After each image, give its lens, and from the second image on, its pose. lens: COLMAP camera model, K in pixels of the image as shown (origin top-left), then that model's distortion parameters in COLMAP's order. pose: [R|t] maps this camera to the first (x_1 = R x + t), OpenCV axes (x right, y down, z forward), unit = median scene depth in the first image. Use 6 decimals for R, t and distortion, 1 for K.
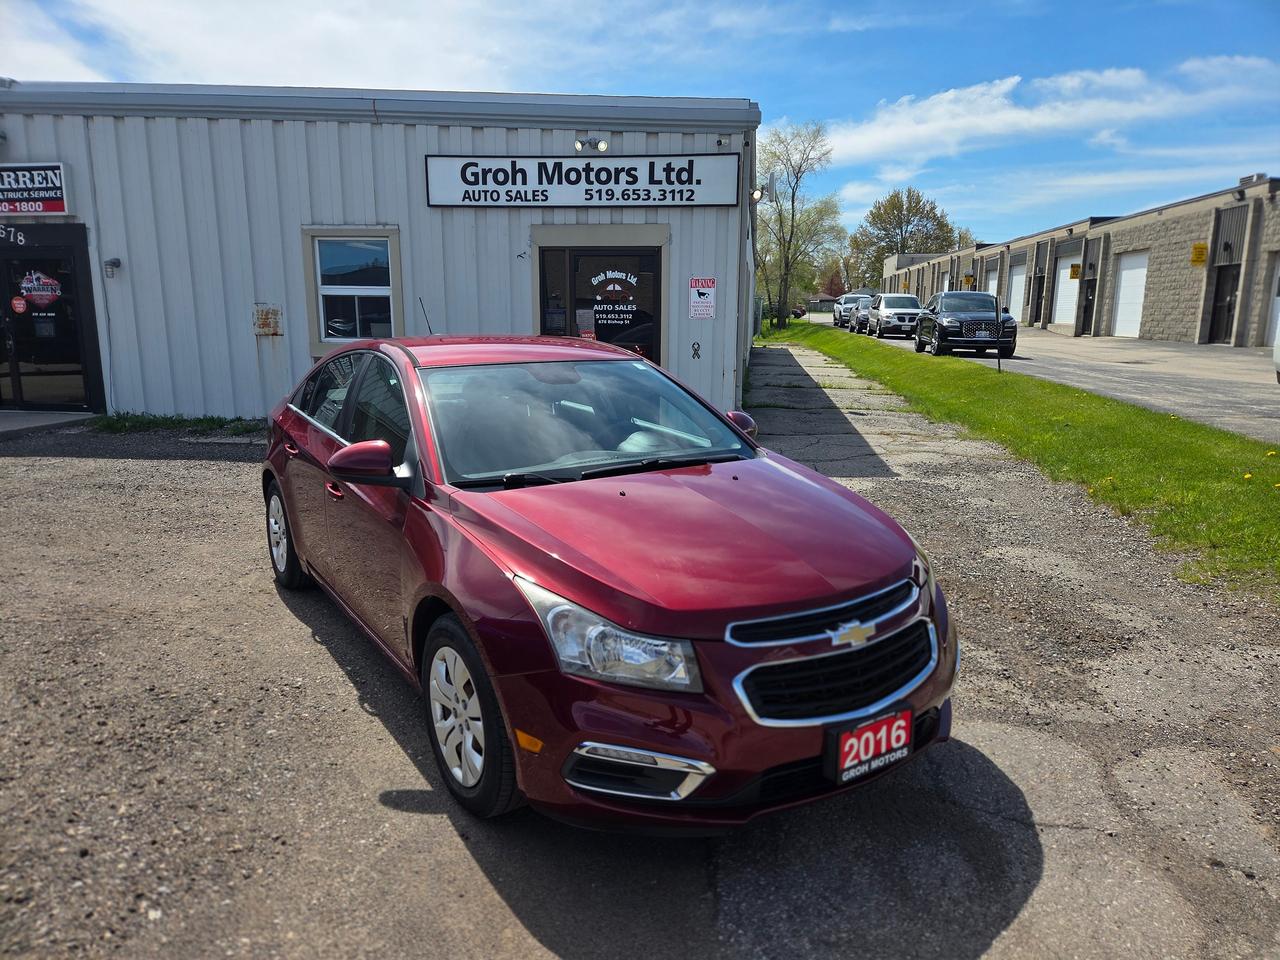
lens RADIAL K [[860.0, 0, 647.8], [0, 860.0, 501.3], [0, 0, 1]] dist [0.075501, -0.066973]
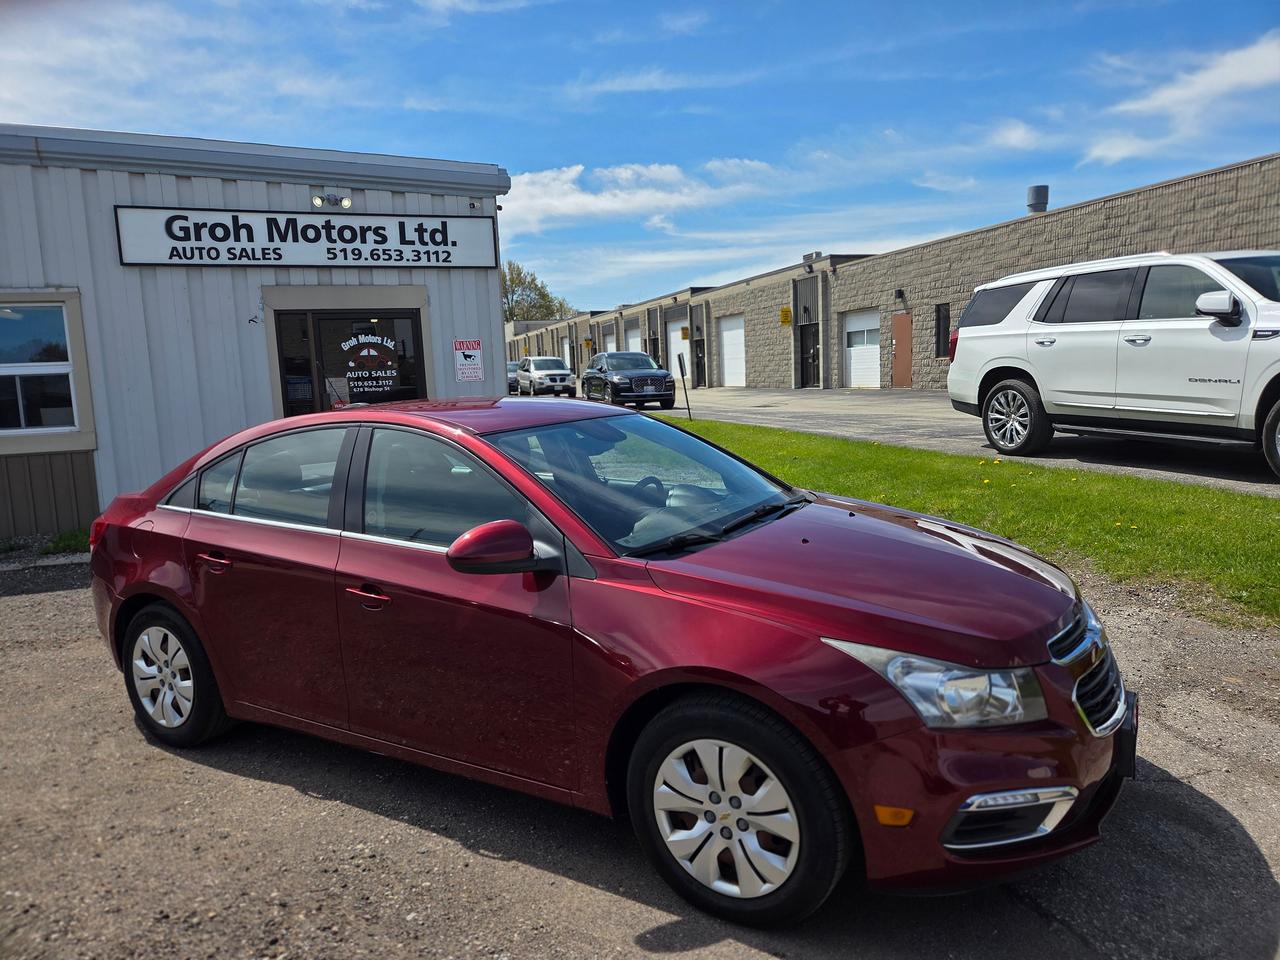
lens RADIAL K [[860.0, 0, 652.8], [0, 860.0, 489.7], [0, 0, 1]] dist [0.075501, -0.066973]
pose [[0.897102, -0.104115, 0.429381, -0.119730], [0.140872, 0.988519, -0.054630, -0.007547], [-0.418764, 0.109496, 0.901470, 0.040477]]
